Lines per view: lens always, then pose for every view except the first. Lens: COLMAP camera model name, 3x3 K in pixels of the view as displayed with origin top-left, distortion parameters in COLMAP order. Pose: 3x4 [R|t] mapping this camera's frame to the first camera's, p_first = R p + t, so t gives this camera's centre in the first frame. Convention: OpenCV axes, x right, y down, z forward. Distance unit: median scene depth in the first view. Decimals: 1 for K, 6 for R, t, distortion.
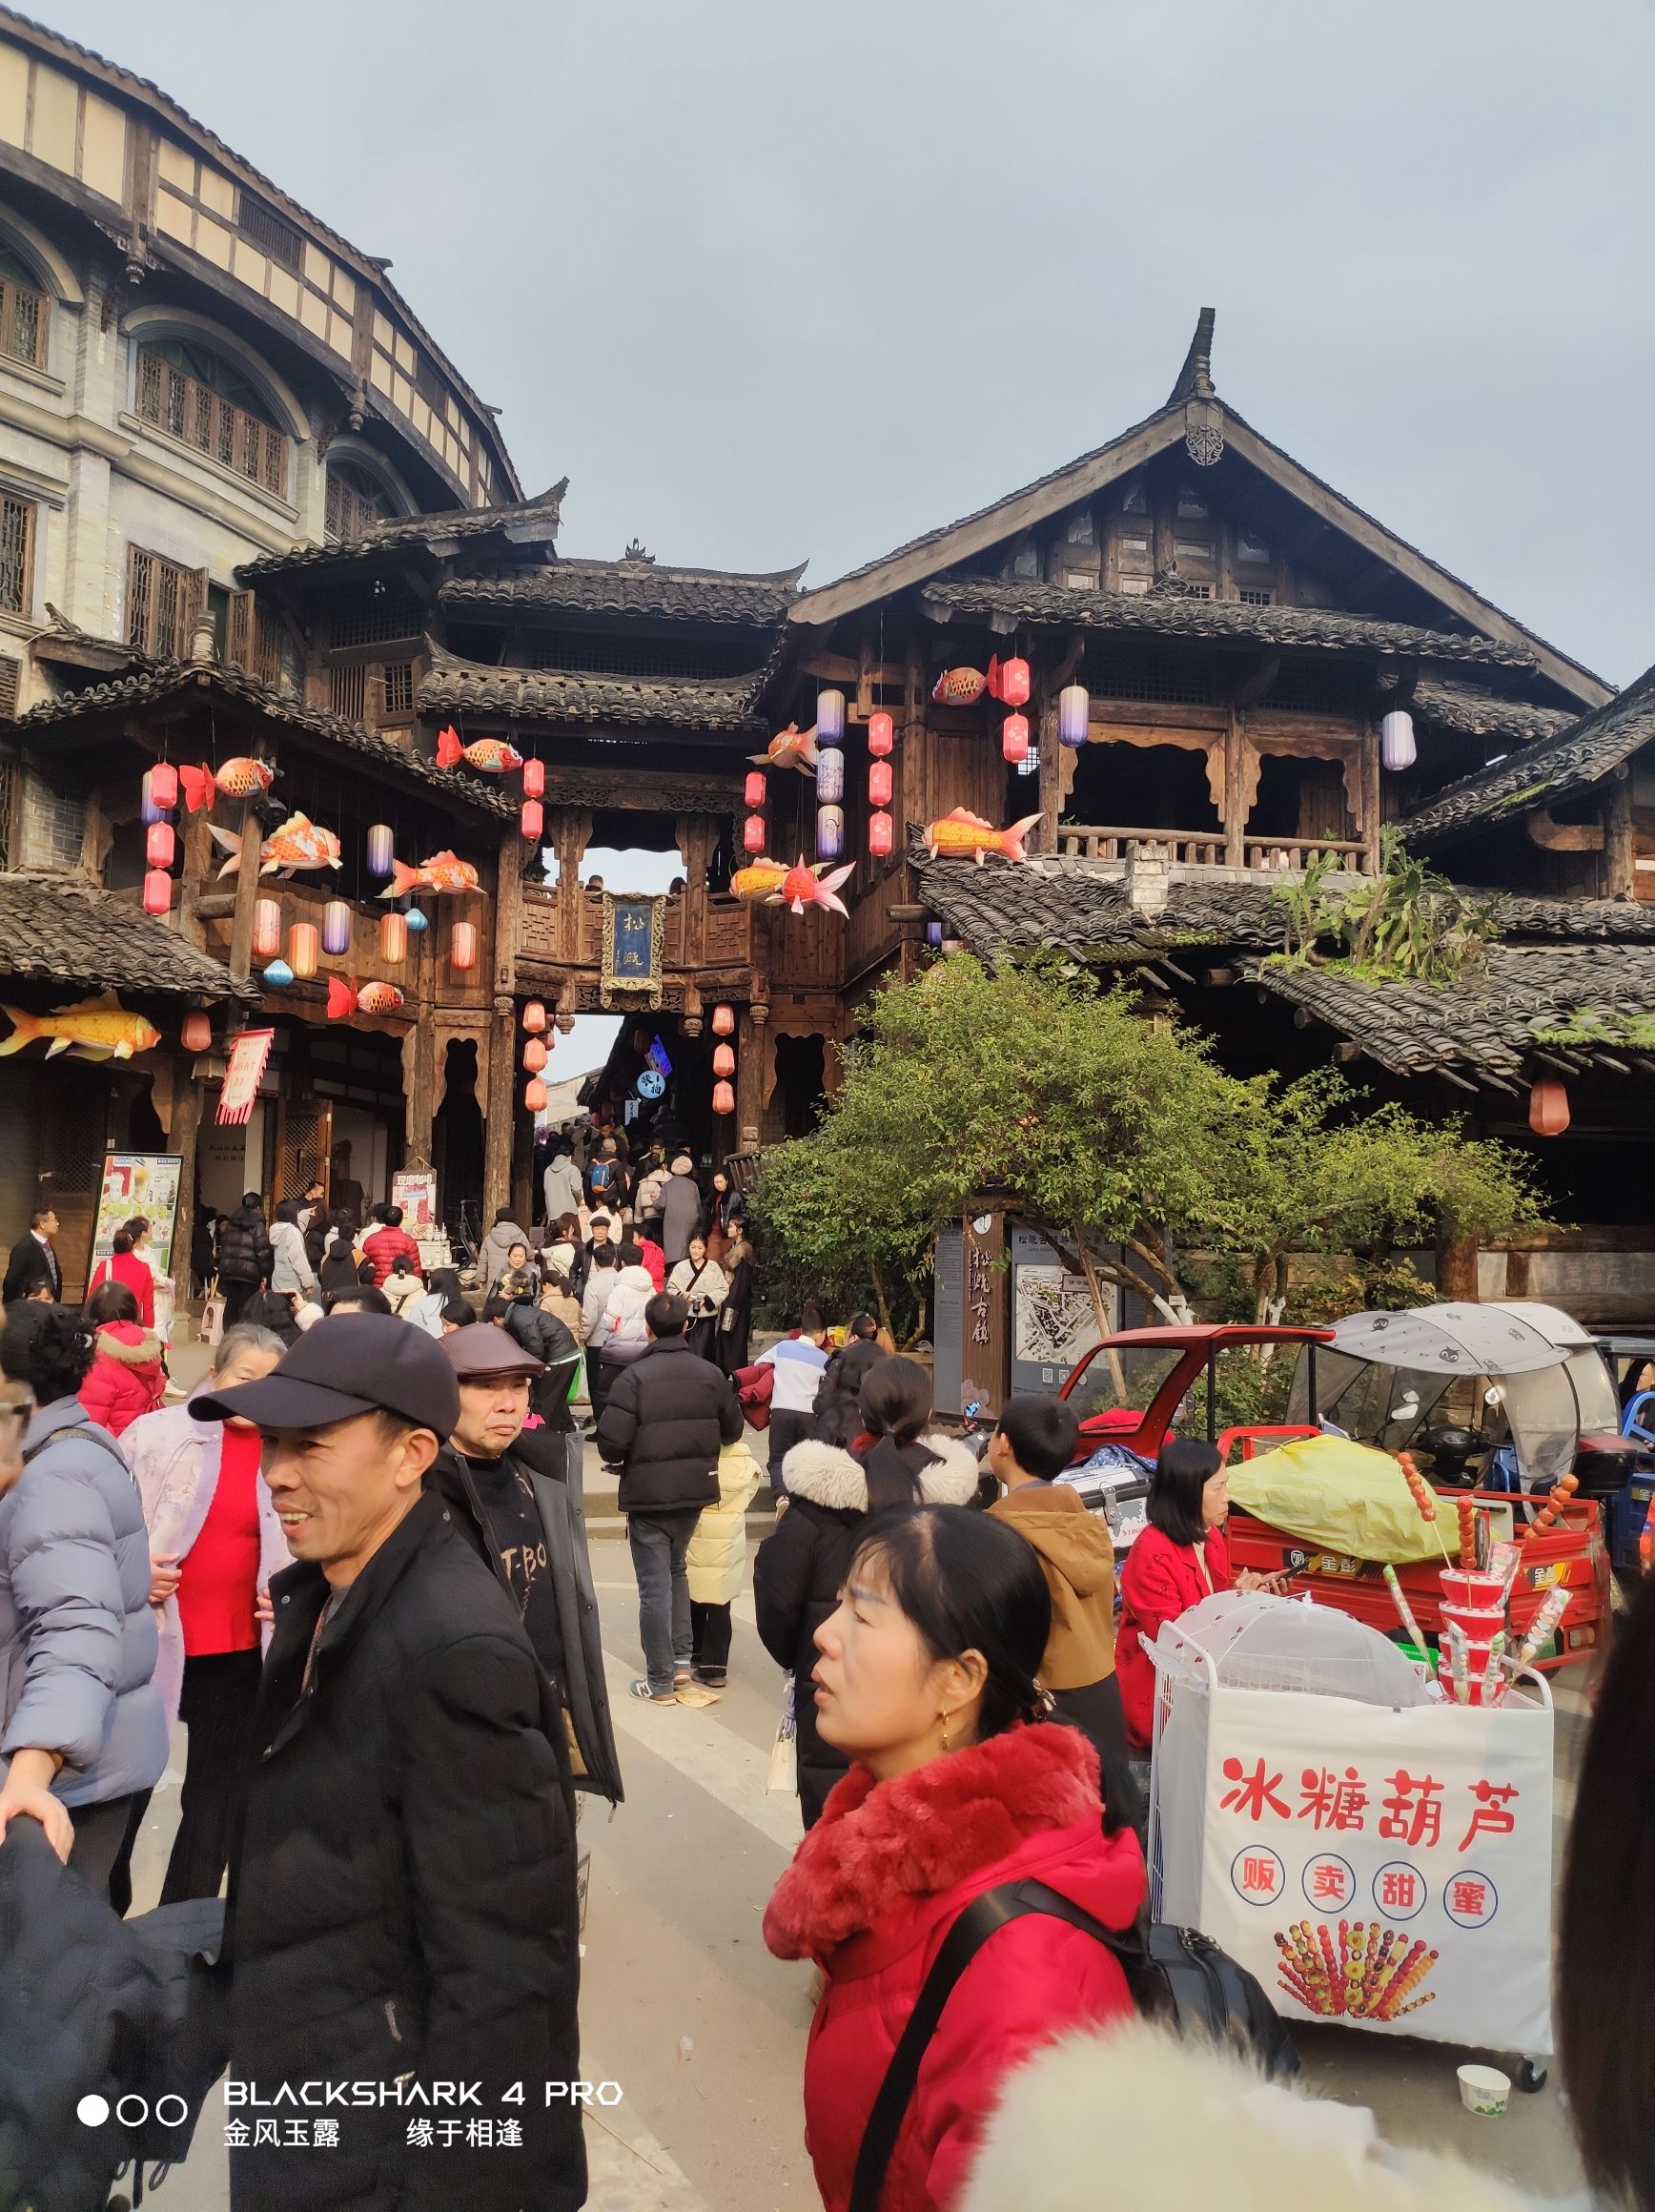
lens RADIAL K [[1575.8, 0, 827.5], [0, 1575.8, 1106.0], [0, 0, 1]] dist [0.071175, -0.098291]
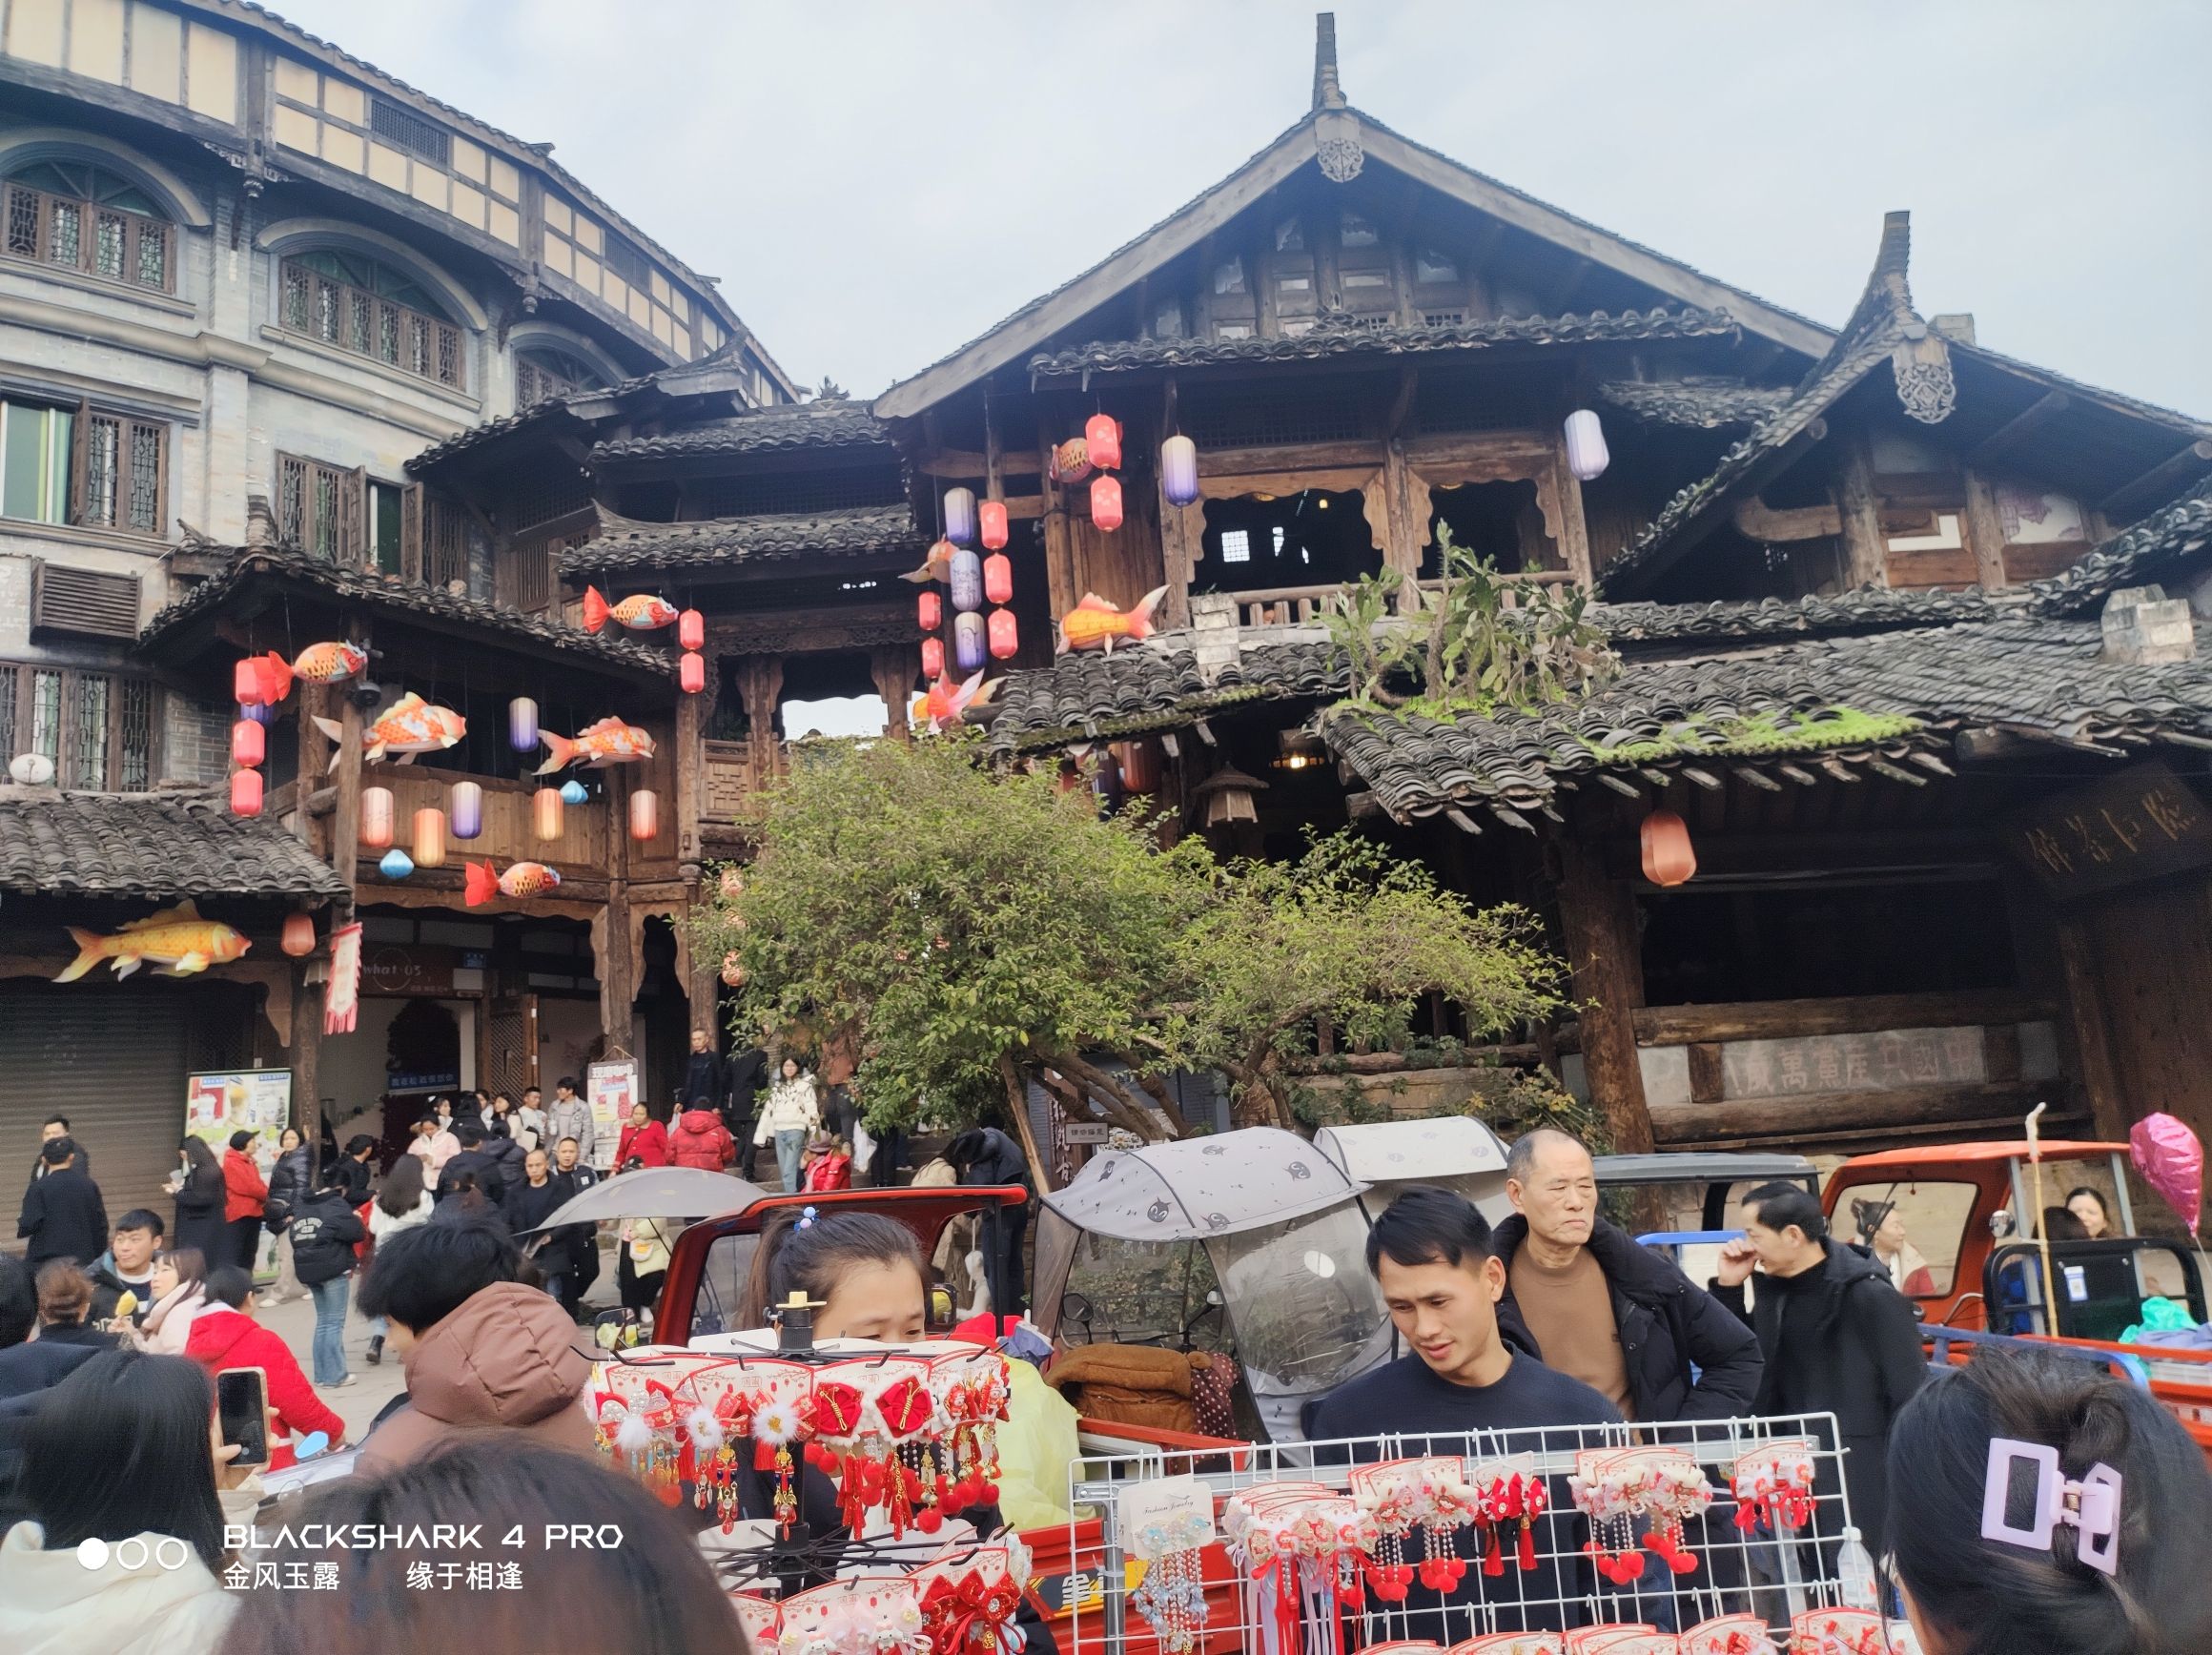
lens RADIAL K [[1575.8, 0, 1107.9], [0, 1575.8, 819.3], [0, 0, 1]] dist [0.071175, -0.098291]
pose [[0.980769, -0.113183, -0.159004, 0.207450], [0.097970, 0.990104, -0.100484, 0.024302], [0.168804, 0.082973, 0.982151, 0.138746]]
